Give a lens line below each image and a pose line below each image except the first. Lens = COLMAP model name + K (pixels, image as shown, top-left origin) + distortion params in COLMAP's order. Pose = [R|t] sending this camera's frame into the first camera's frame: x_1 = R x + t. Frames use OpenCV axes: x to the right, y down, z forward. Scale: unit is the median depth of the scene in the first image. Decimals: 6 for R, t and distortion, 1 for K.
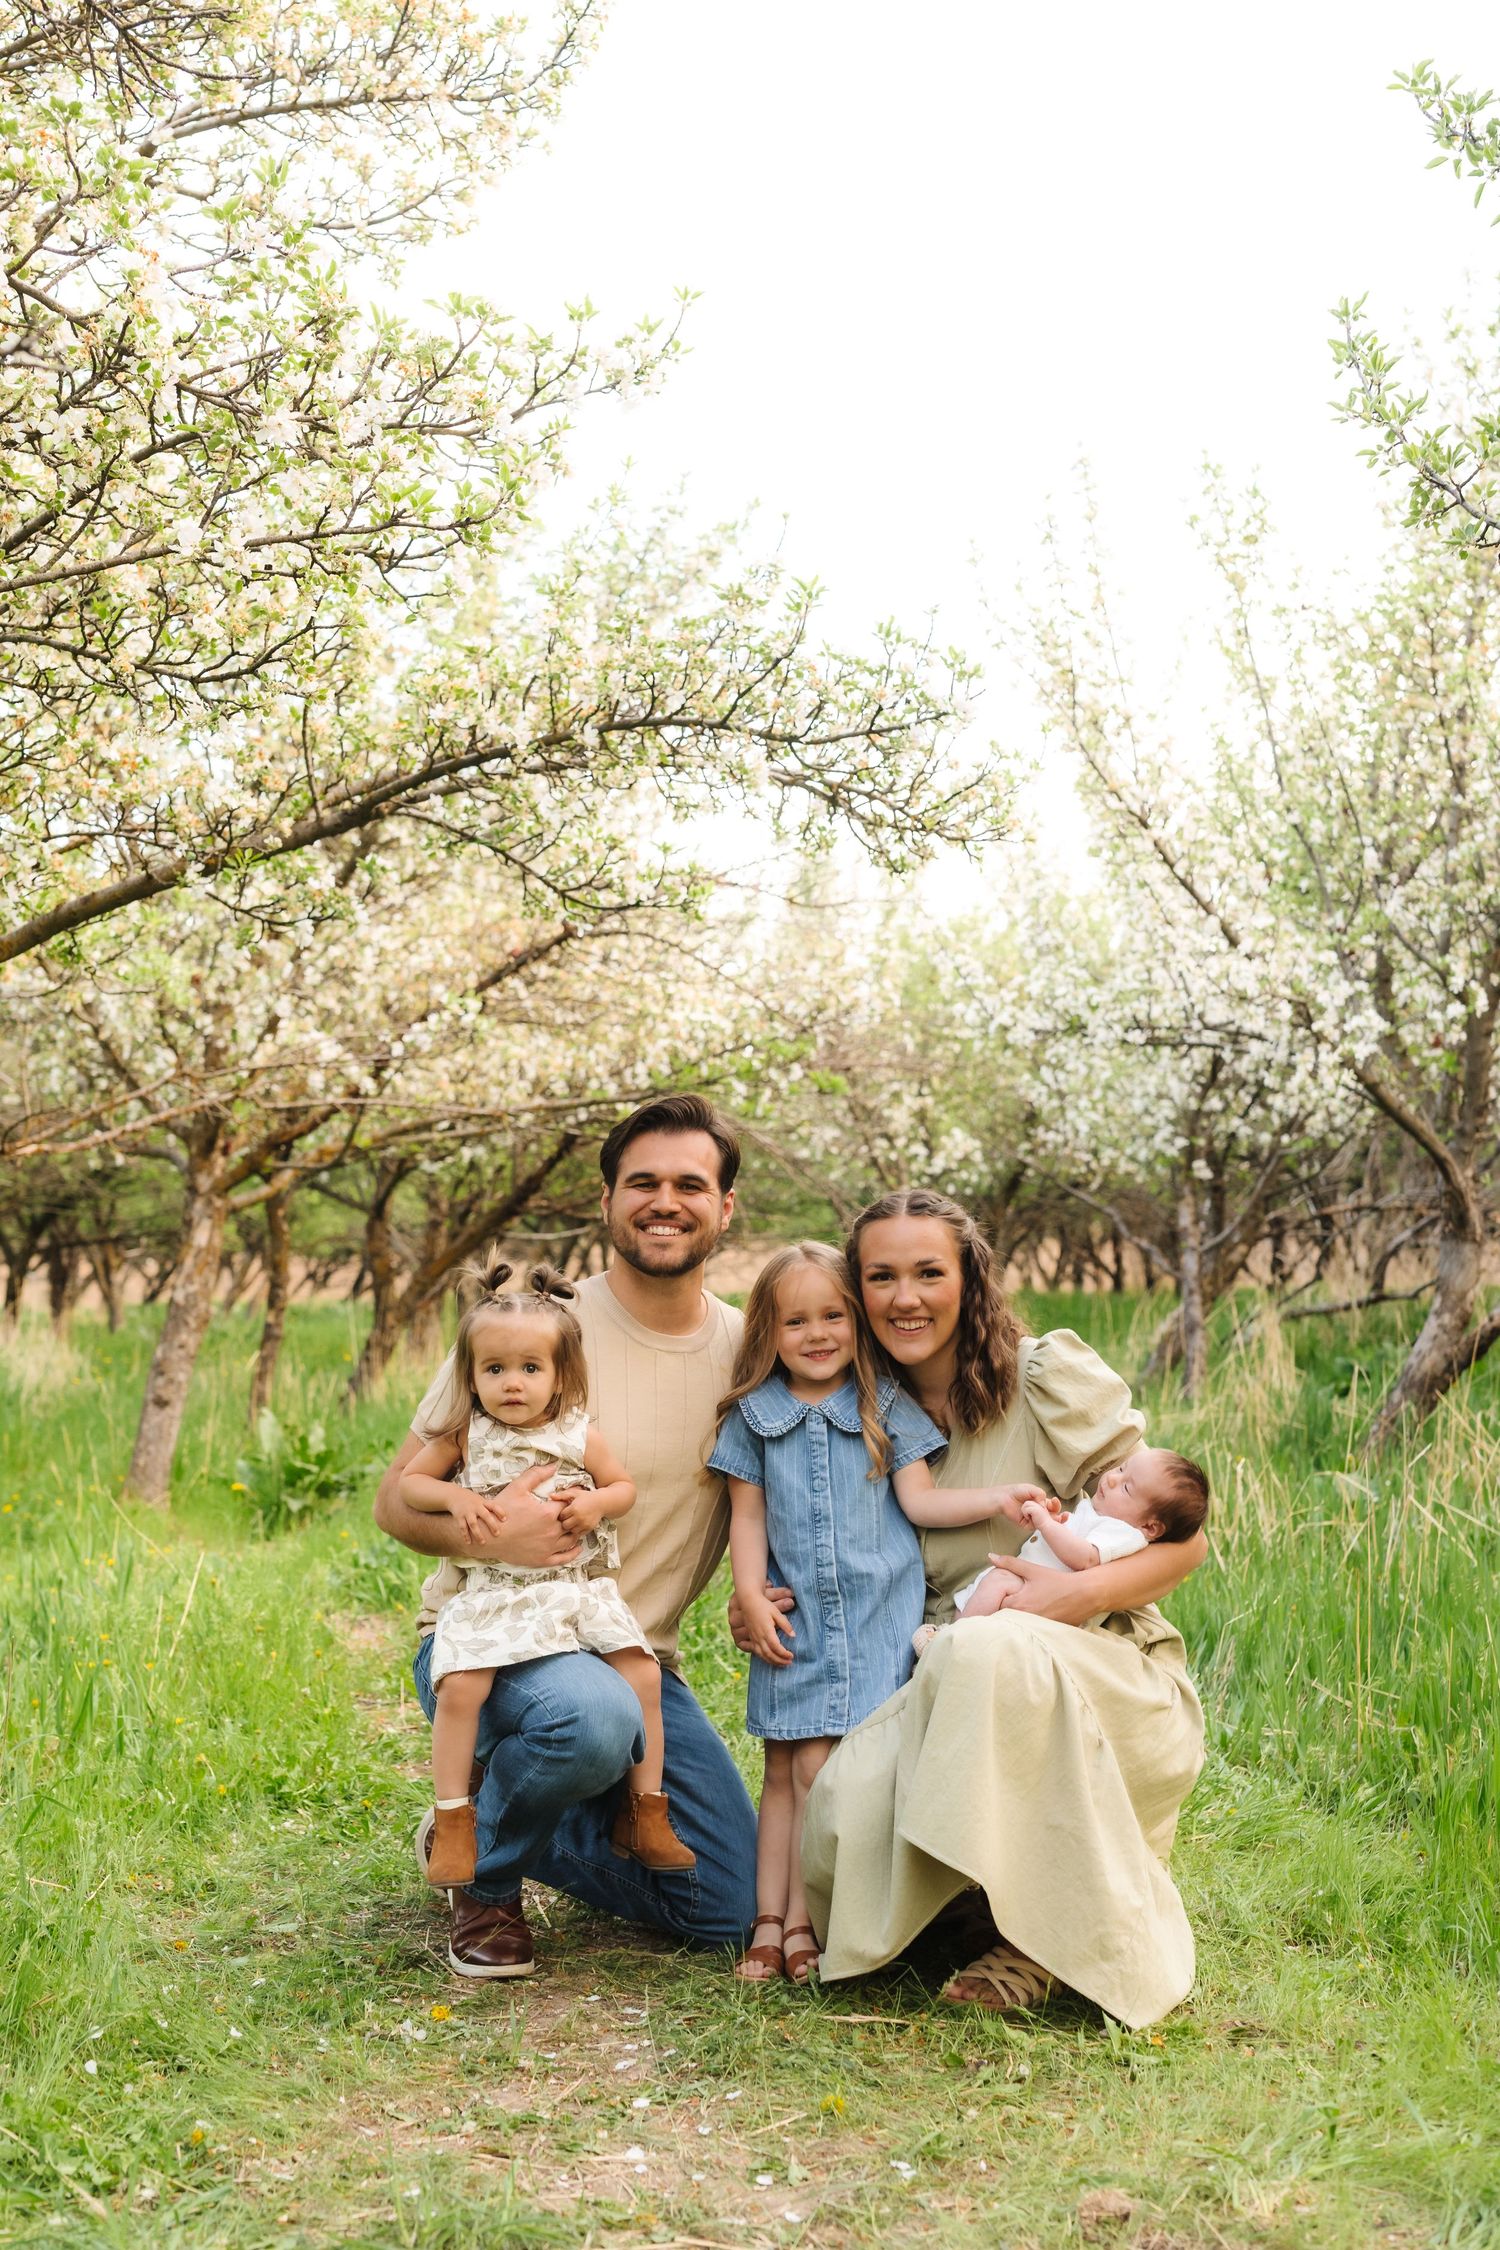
lens RADIAL K [[2368.9, 0, 734.8], [0, 2368.9, 1150.4], [0, 0, 1]] dist [-0.007799, -0.029704]
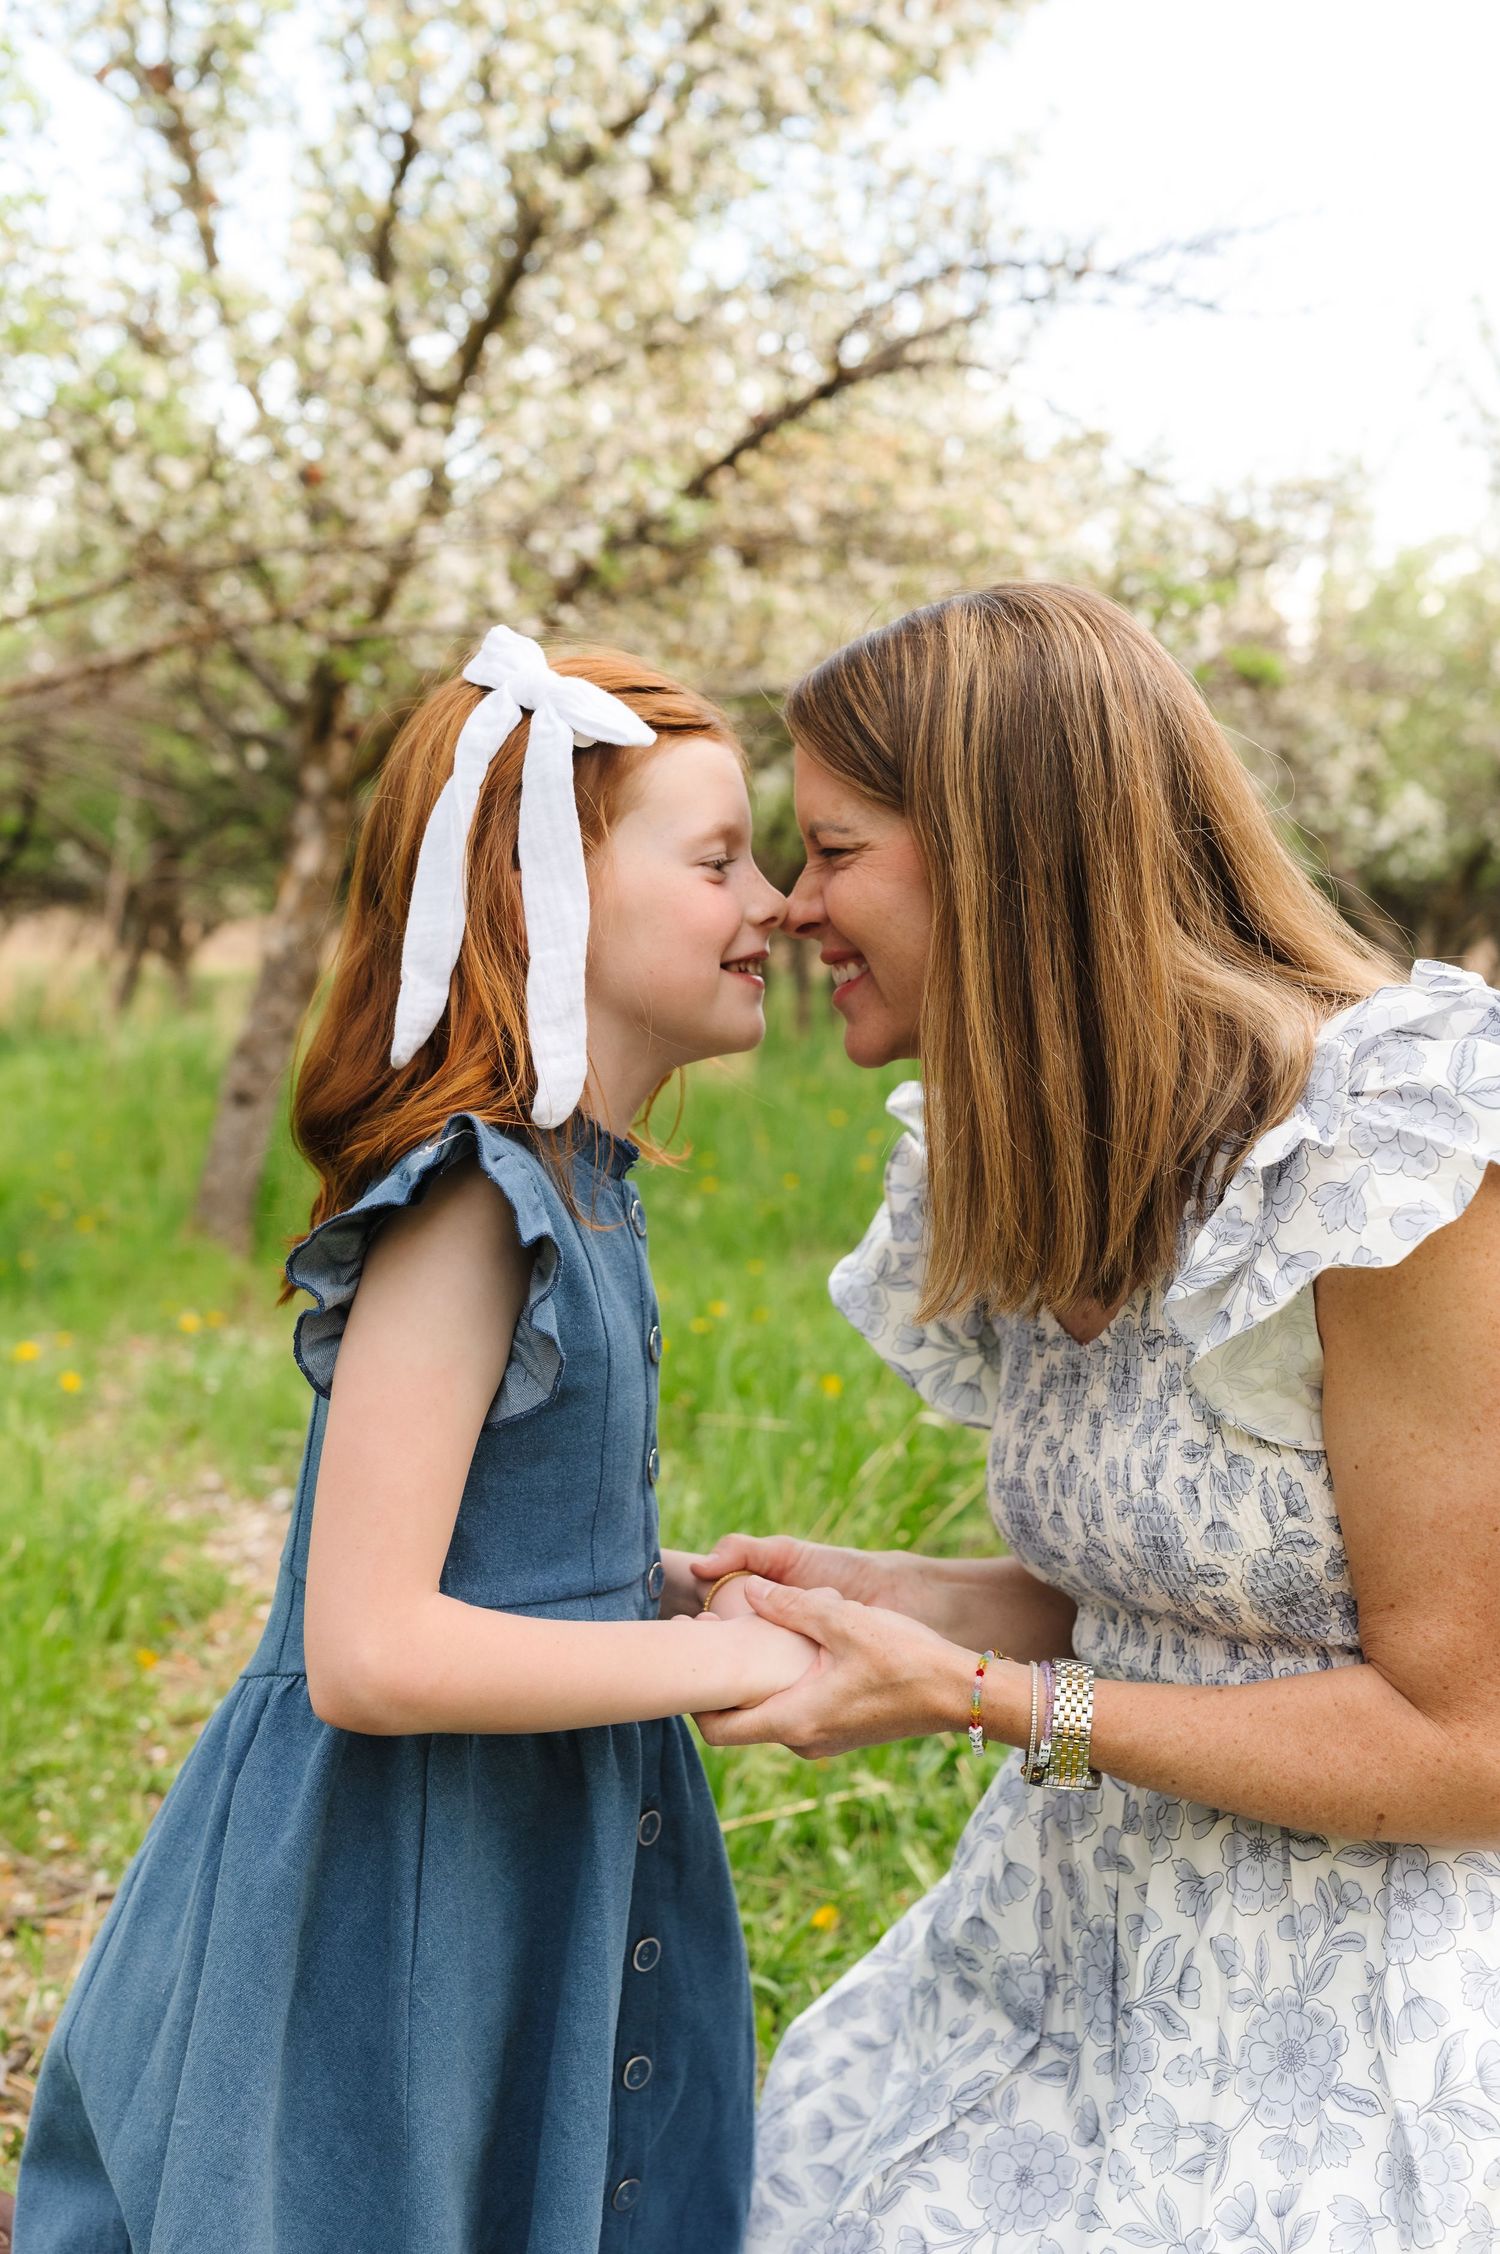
lens RADIAL K [[2386.1, 0, 769.1], [0, 2386.1, 1190.4], [0, 0, 1]] dist [-0.002546, -0.112931]
pose [[0.987270, 0.056921, -0.148522, 0.015734], [-0.034328, 0.988018, 0.150471, 0.024325], [0.155308, -0.143457, 0.977394, 0.357205]]
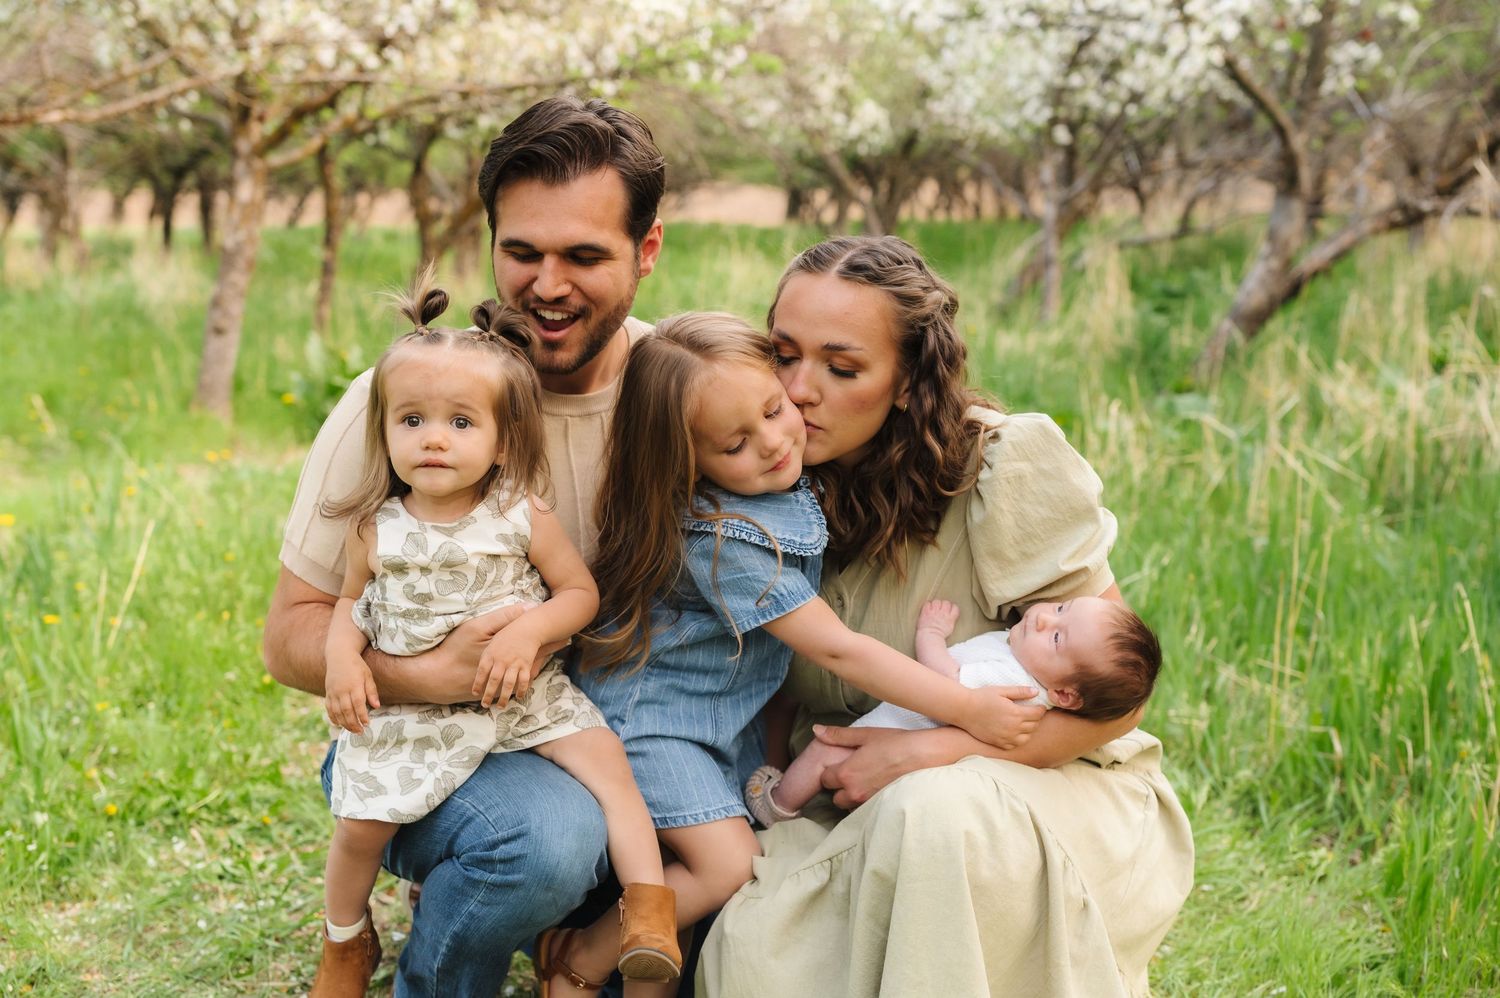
lens RADIAL K [[1606.1, 0, 732.1], [0, 1606.1, 496.8], [0, 0, 1]] dist [0.084967, 0.002206]
pose [[0.999904, -0.001780, 0.013773, 0.011920], [-0.001428, 0.973313, 0.229477, -0.002802], [-0.013814, -0.229474, 0.973217, 0.169110]]
